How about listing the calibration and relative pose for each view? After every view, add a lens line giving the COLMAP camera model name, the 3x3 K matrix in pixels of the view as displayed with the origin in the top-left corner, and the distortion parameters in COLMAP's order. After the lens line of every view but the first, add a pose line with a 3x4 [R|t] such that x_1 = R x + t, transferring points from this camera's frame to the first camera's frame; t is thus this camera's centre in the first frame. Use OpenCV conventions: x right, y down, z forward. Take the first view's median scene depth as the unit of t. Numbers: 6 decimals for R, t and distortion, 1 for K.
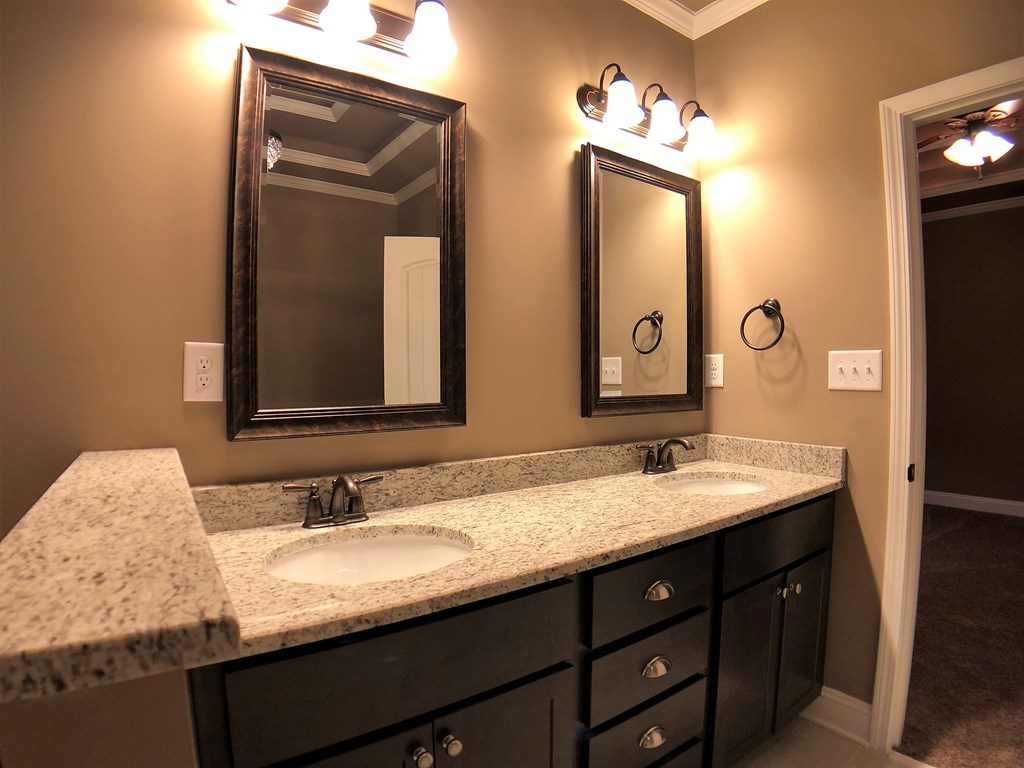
lens RADIAL K [[502.7, 0, 512.0], [0, 502.7, 384.0], [0, 0, 1]] dist [-0.018056, -0.000046]
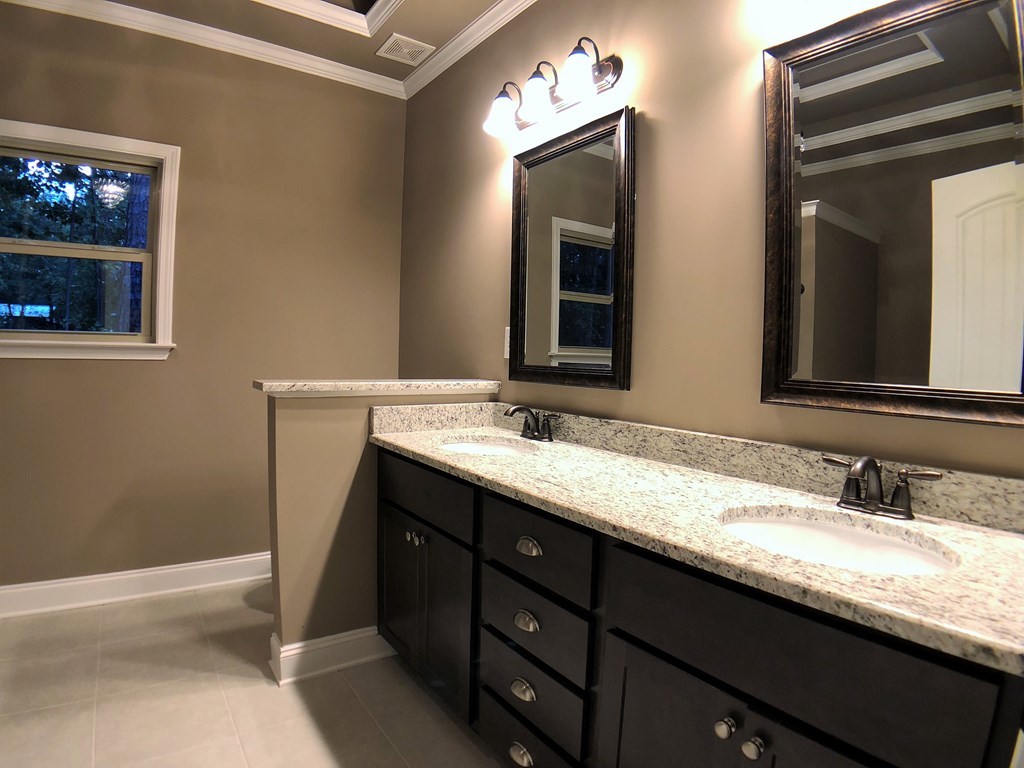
lens RADIAL K [[540.0, 0, 508.5], [0, 540.0, 378.9], [0, 0, 1]] dist [-0.132191, 0.020589]
pose [[0.008588, 0.061858, -0.998048, 1.081349], [-0.013053, 0.998007, 0.061743, -0.015730], [0.999878, 0.012497, 0.009378, 0.699172]]
